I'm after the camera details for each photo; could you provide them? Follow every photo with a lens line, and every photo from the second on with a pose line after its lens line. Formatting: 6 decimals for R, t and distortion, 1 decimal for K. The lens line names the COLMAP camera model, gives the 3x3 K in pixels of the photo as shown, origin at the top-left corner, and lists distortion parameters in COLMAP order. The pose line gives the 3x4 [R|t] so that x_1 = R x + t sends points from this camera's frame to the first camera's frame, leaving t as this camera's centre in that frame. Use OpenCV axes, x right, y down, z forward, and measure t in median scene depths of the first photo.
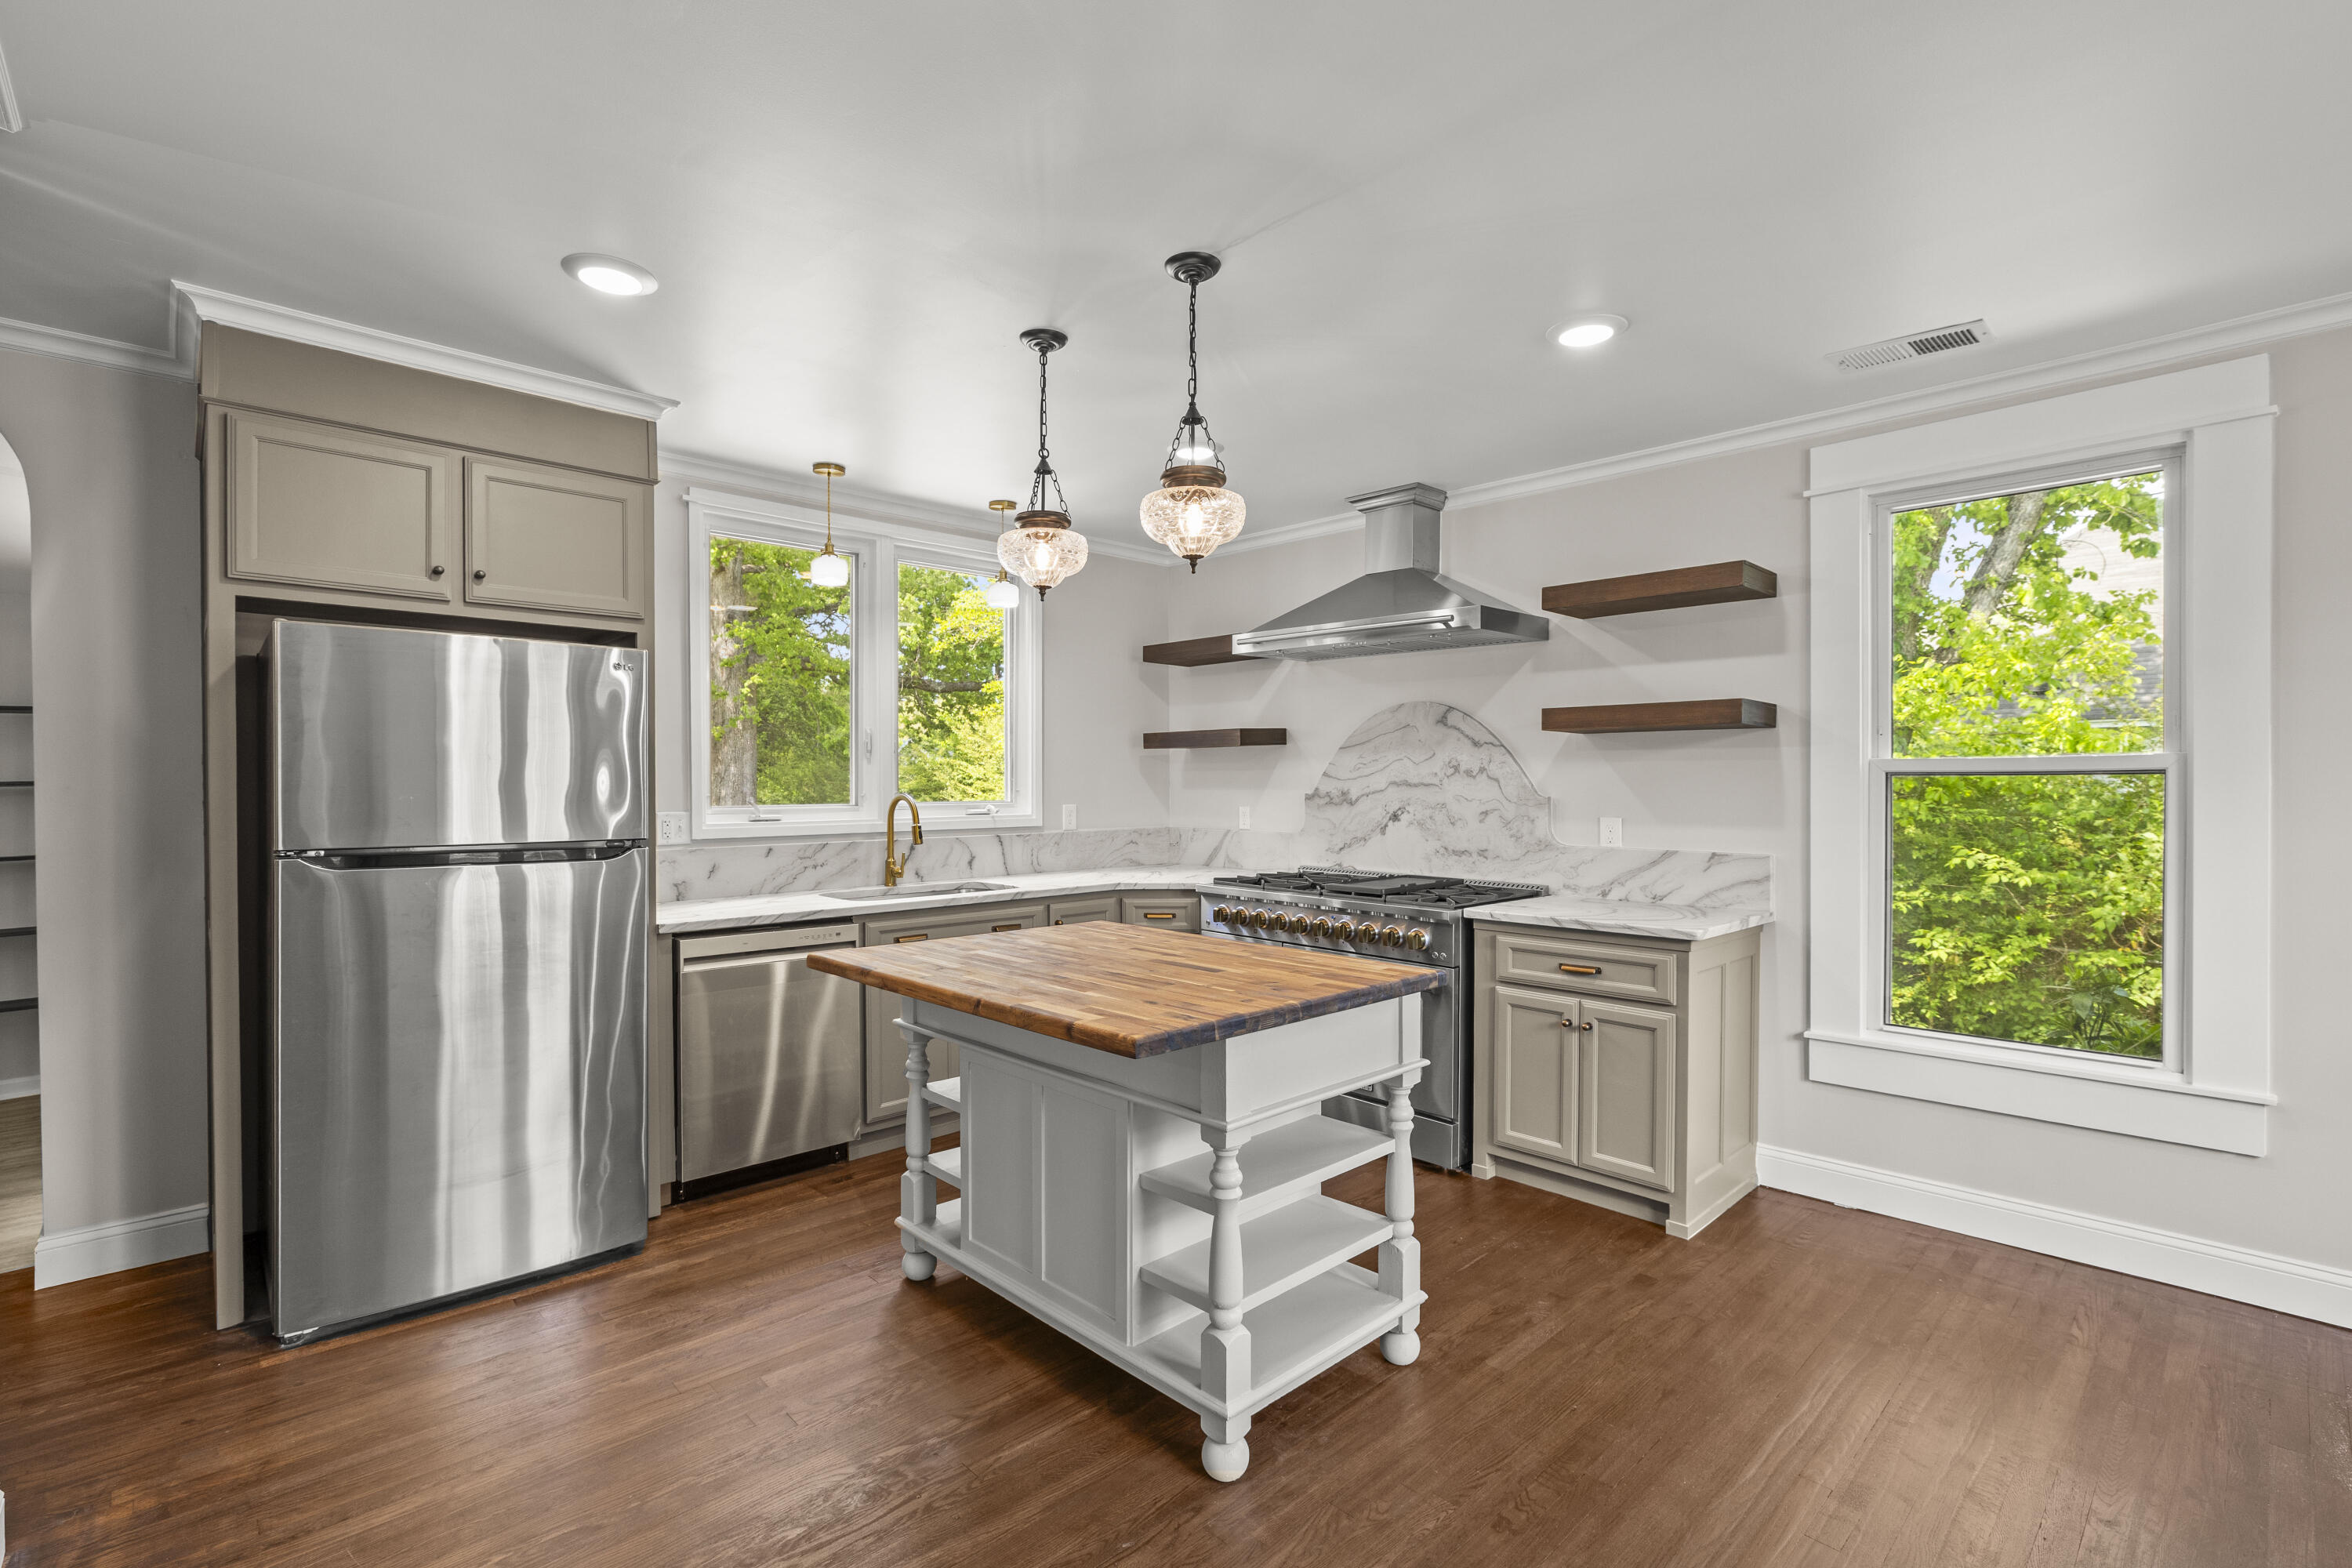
lens RADIAL K [[1063.9, 0, 1178.5], [0, 1063.9, 794.3], [0, 0, 1]] dist [-0.011302, 0.000344]
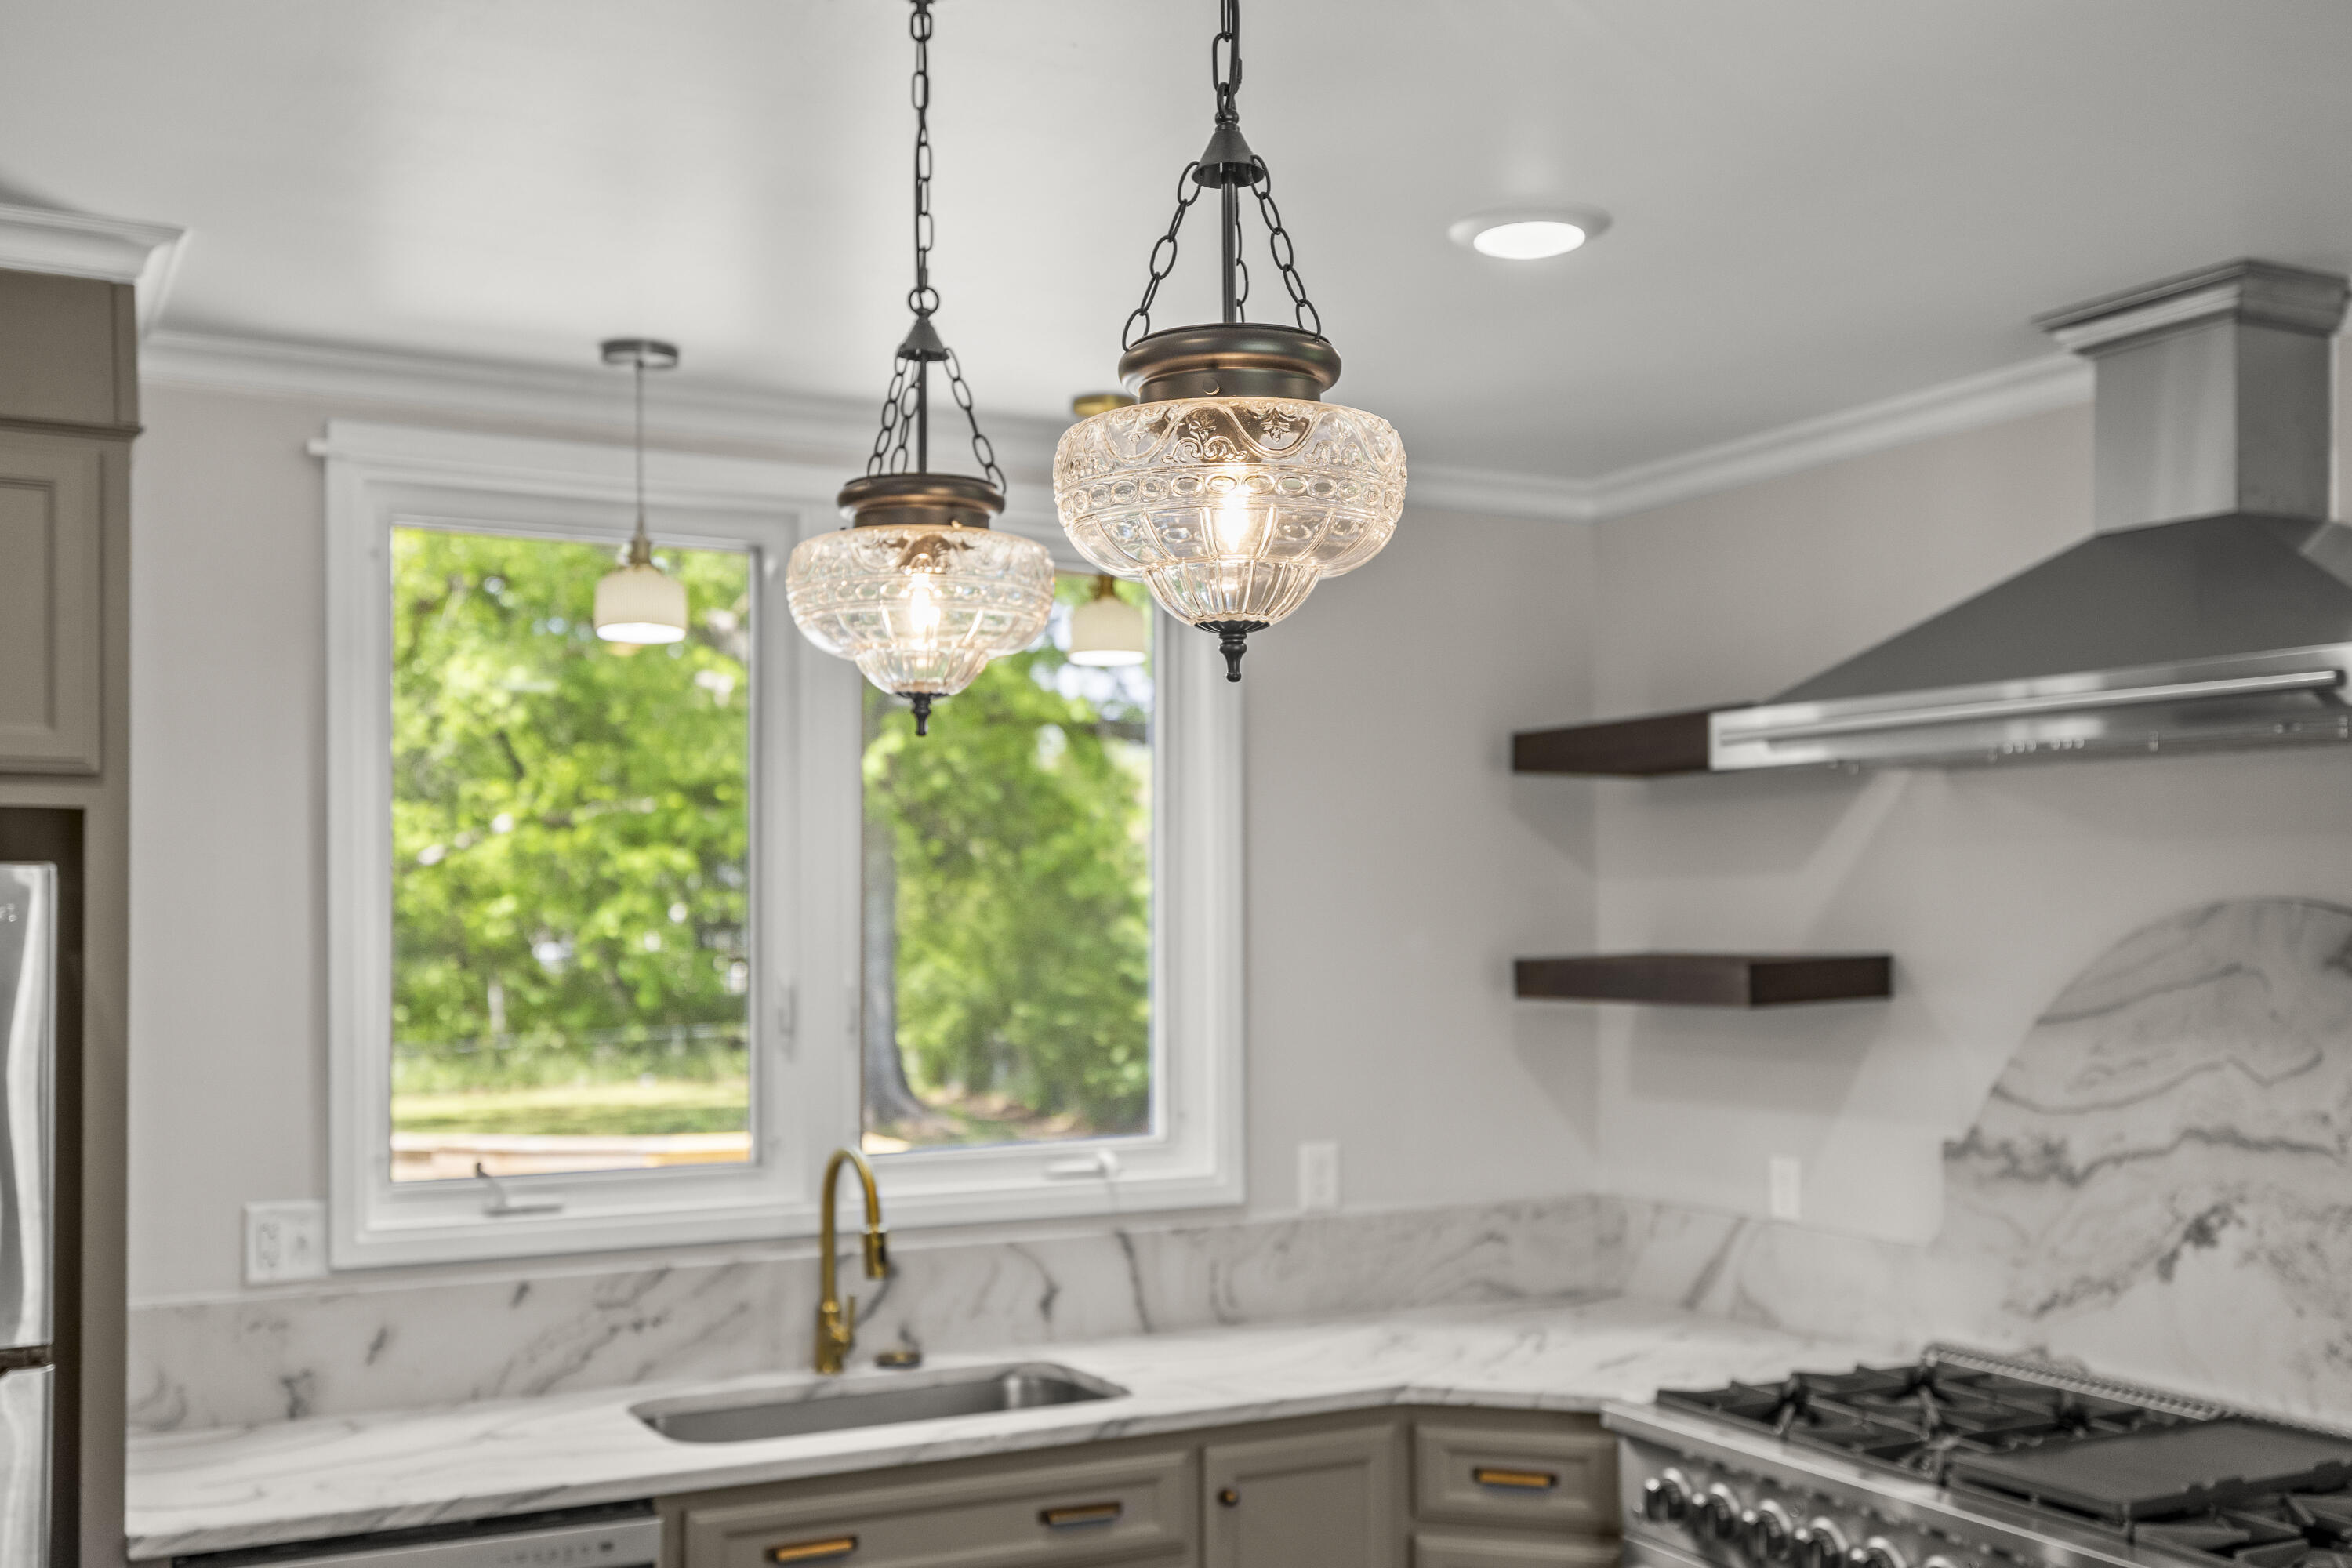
lens RADIAL K [[2287.3, 0, 1172.4], [0, 2287.3, 901.9], [0, 0, 1]] dist [0.010160, 0.002853]
pose [[0.960954, -0.007086, -0.276617, 0.096132], [0.000507, 0.999715, -0.023851, -0.071986], [0.276708, 0.022779, 0.960684, 0.209350]]
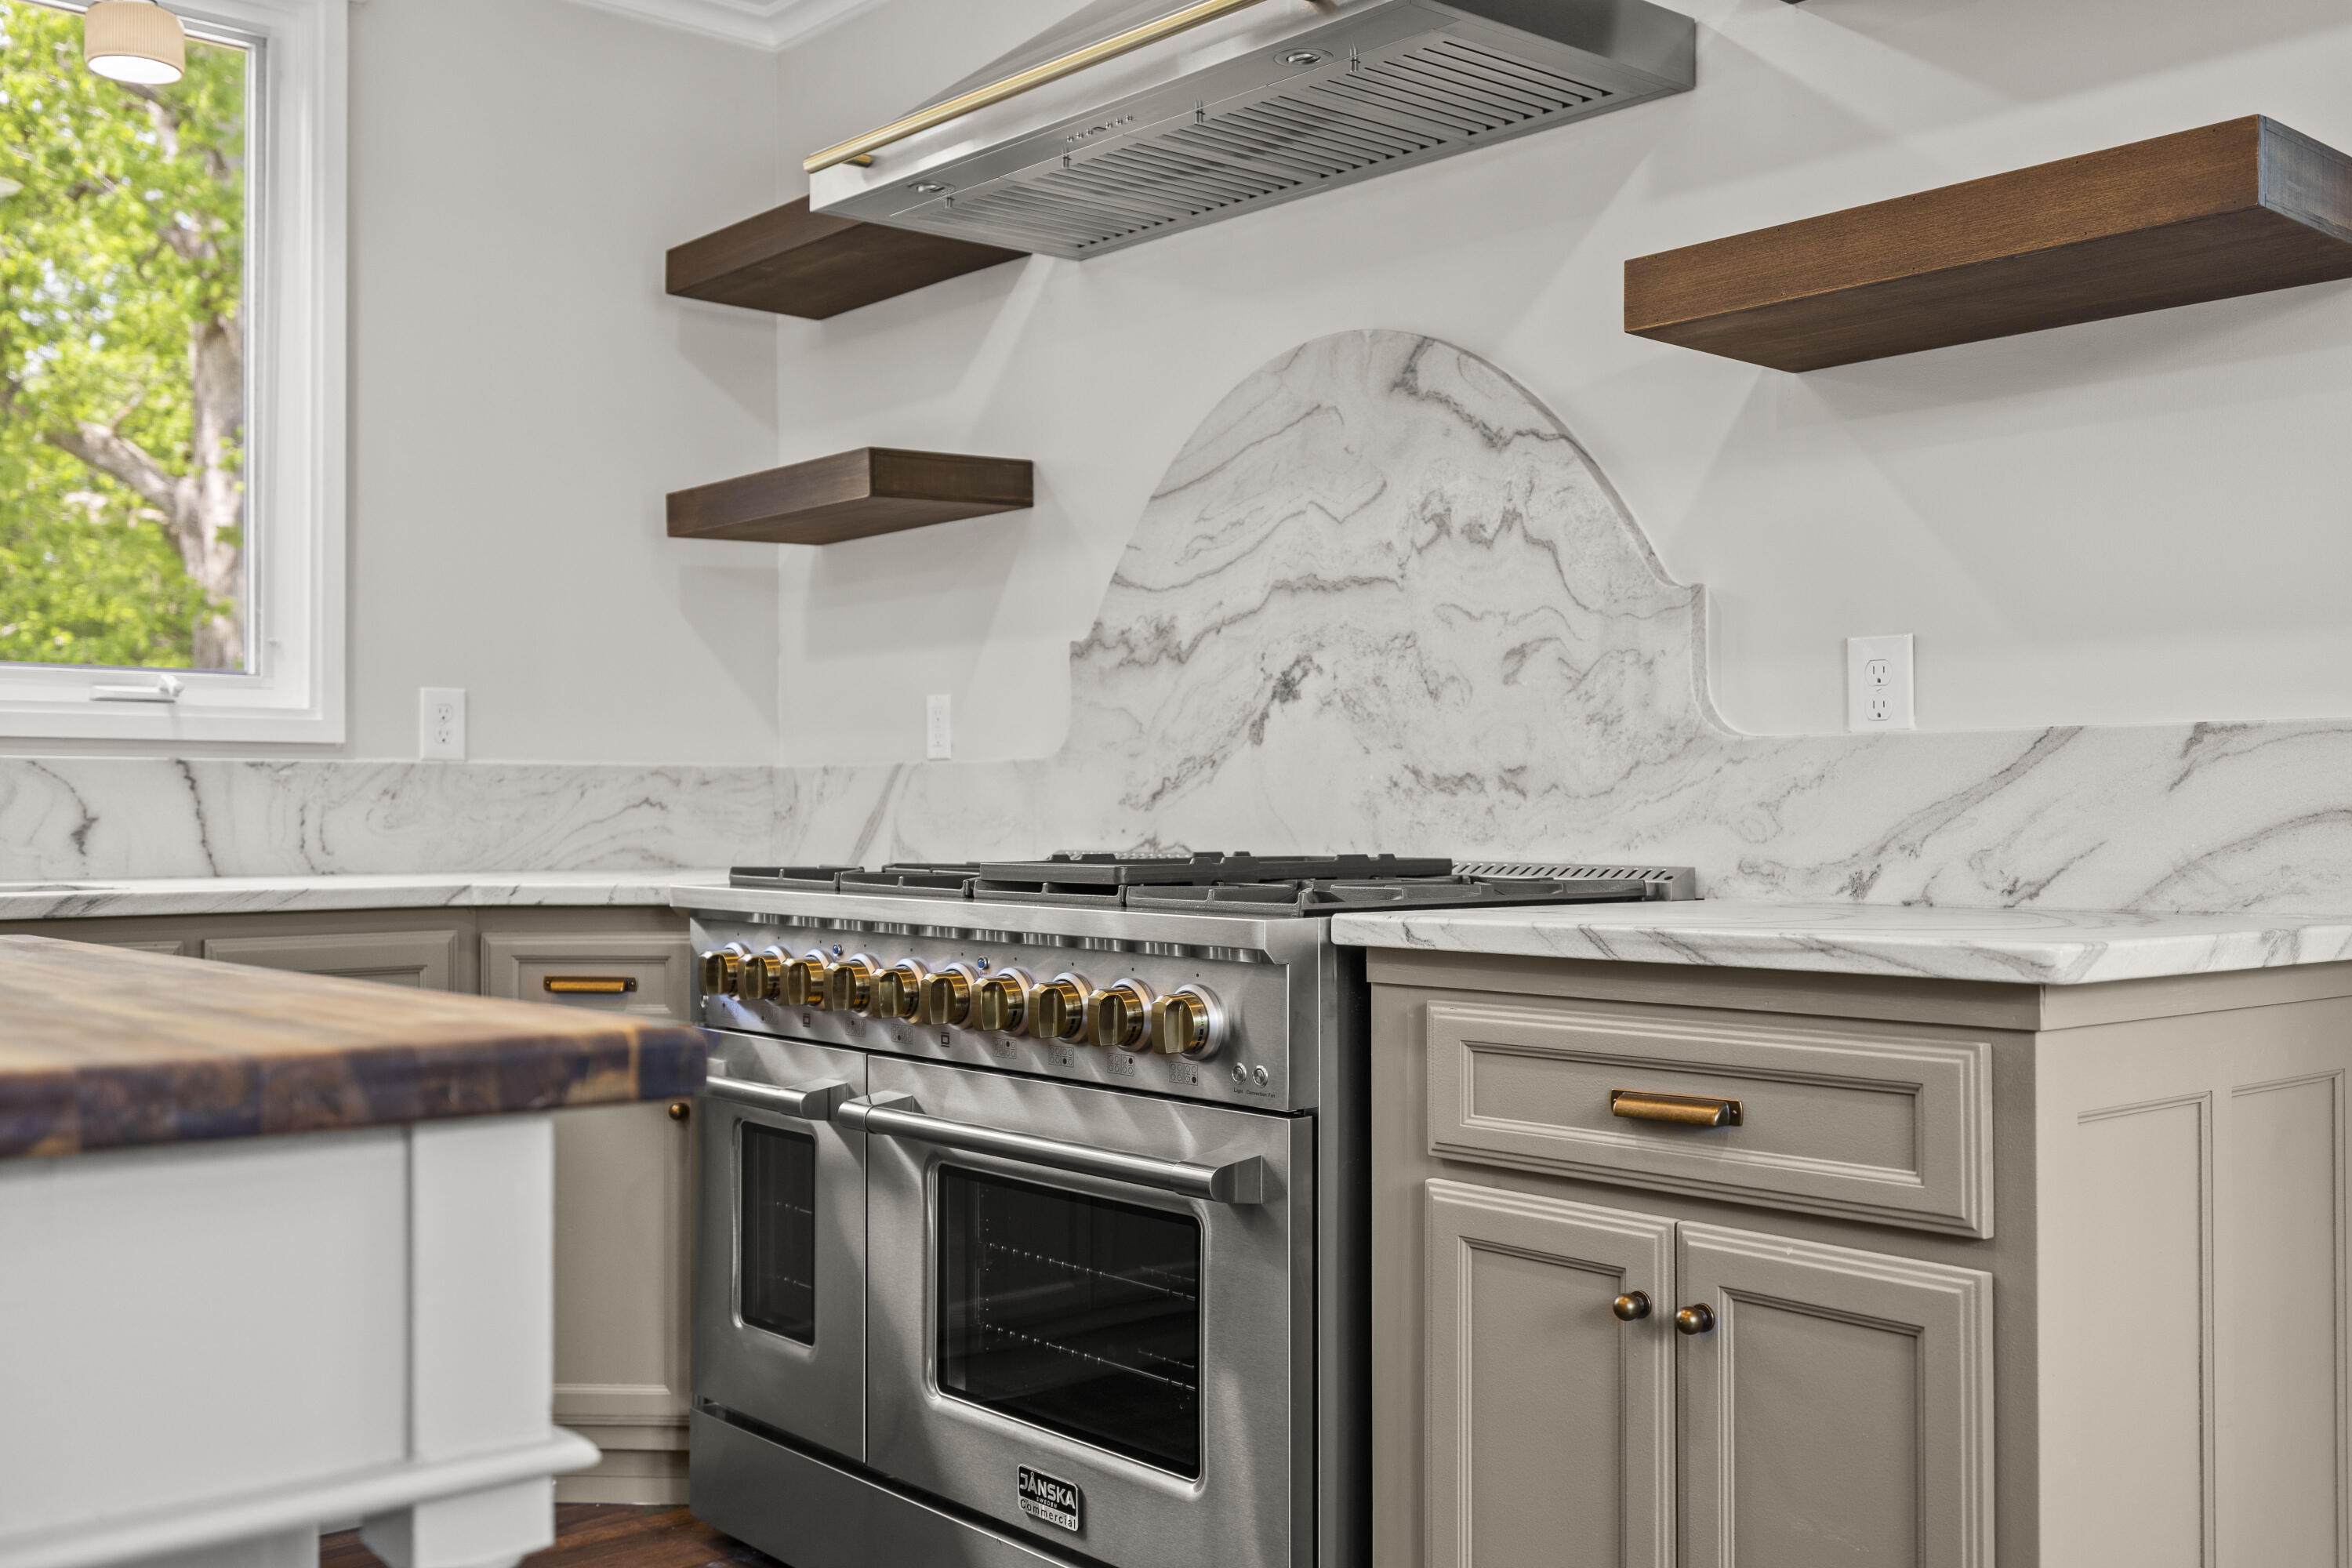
lens RADIAL K [[2249.8, 0, 1176.0], [0, 2249.8, 784.0], [0, 0, 1]] dist [0.001800, -0.002335]
pose [[0.998782, -0.001294, -0.049319, 0.216857], [-0.000027, 0.999642, -0.026768, 0.074633], [0.049336, 0.026737, 0.998424, 0.317255]]
